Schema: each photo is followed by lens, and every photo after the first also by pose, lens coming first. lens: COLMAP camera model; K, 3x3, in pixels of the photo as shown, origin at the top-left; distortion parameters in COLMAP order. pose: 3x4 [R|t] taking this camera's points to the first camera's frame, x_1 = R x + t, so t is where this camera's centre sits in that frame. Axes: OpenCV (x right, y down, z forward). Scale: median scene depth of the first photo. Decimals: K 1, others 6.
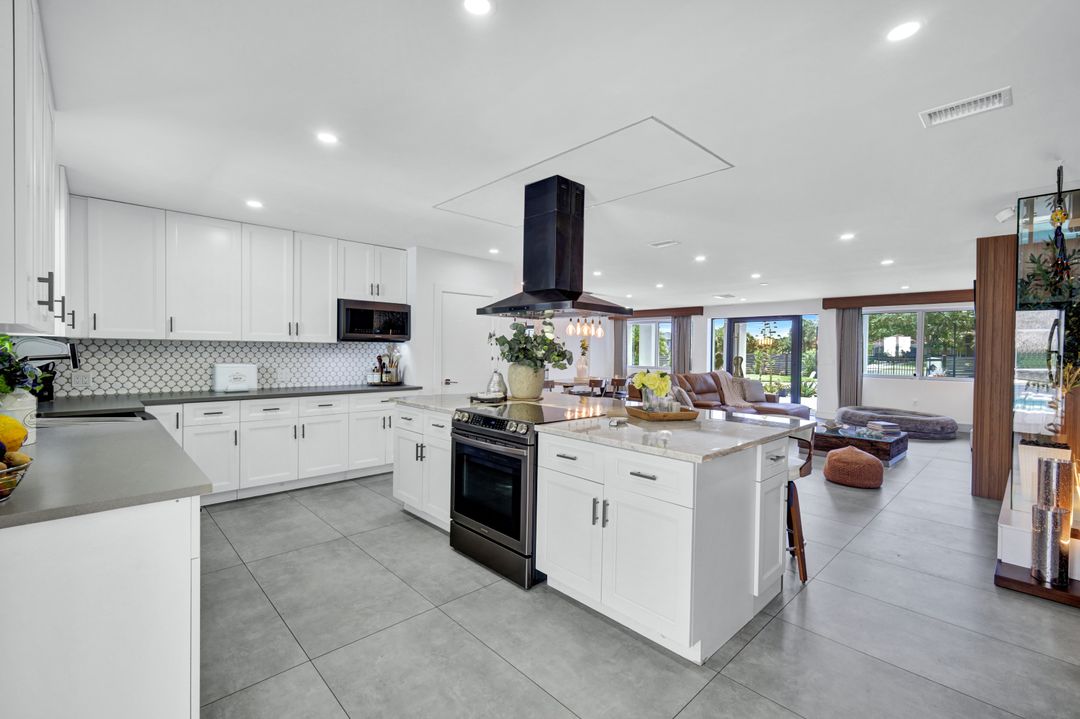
lens RADIAL K [[475.0, 0, 540.0], [0, 475.0, 359.5], [0, 0, 1]] dist [0.012203, -0.000044]
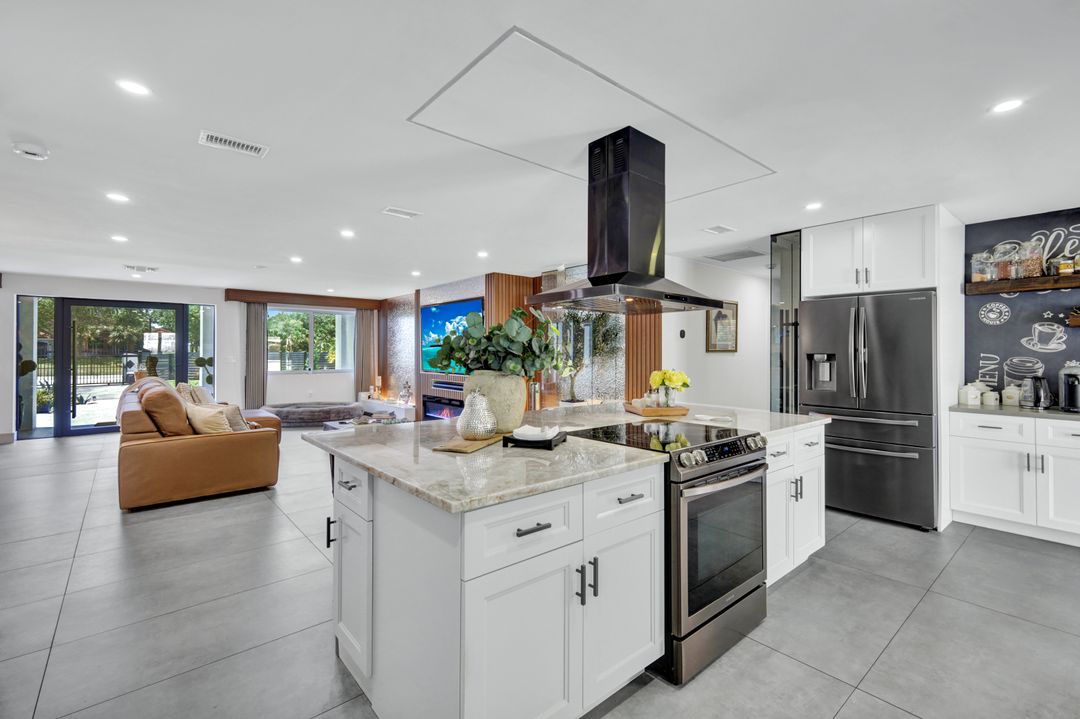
lens RADIAL K [[475.0, 0, 540.0], [0, 475.0, 359.5], [0, 0, 1]] dist [0.012203, -0.000044]
pose [[0.044258, -0.024486, 0.998720, -0.280611], [0.014108, 0.999615, 0.023883, -0.009923], [-0.998921, 0.013033, 0.044586, 0.411981]]
